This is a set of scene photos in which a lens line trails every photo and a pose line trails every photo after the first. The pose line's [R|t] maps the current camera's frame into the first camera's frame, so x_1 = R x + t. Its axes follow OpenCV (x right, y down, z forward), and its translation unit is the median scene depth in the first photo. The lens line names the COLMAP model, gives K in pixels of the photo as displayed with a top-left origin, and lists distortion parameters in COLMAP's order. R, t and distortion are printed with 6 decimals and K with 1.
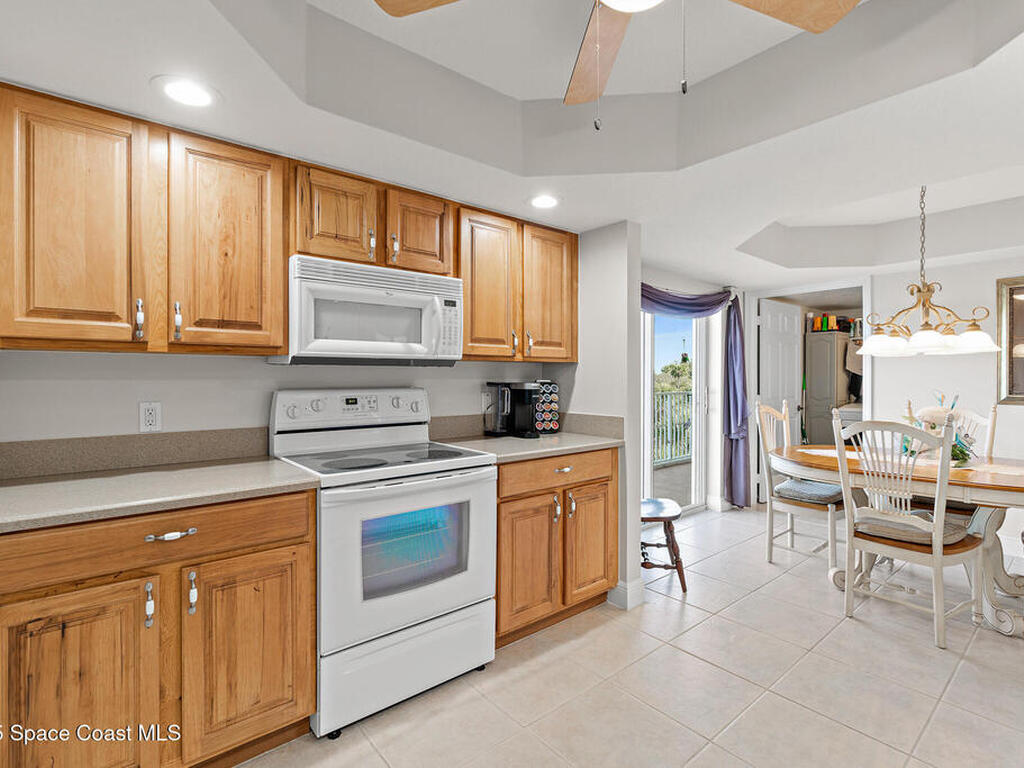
lens RADIAL K [[500.1, 0, 502.2], [0, 500.1, 378.5], [0, 0, 1]] dist [-0.004303, 0.001357]
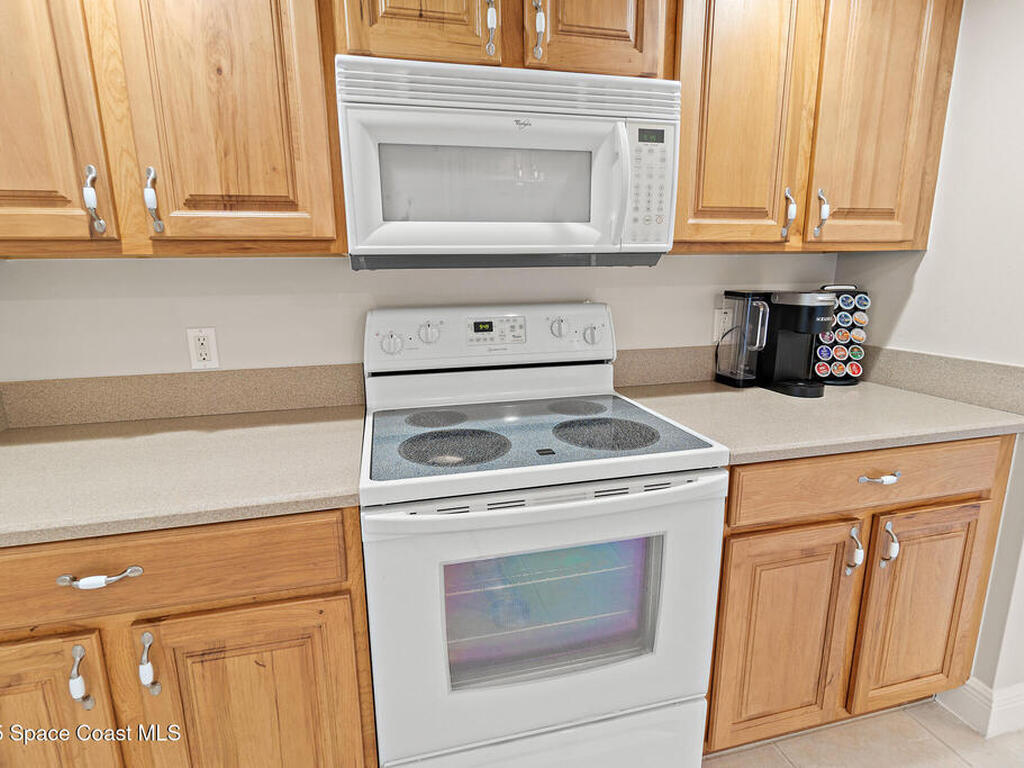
lens RADIAL K [[500.1, 0, 502.2], [0, 500.1, 378.5], [0, 0, 1]] dist [-0.004303, 0.001357]
pose [[0.896421, 0.074817, -0.436843, -0.002239], [0.014070, 0.980348, 0.196775, -0.013559], [0.442980, -0.182540, 0.877752, 0.456590]]
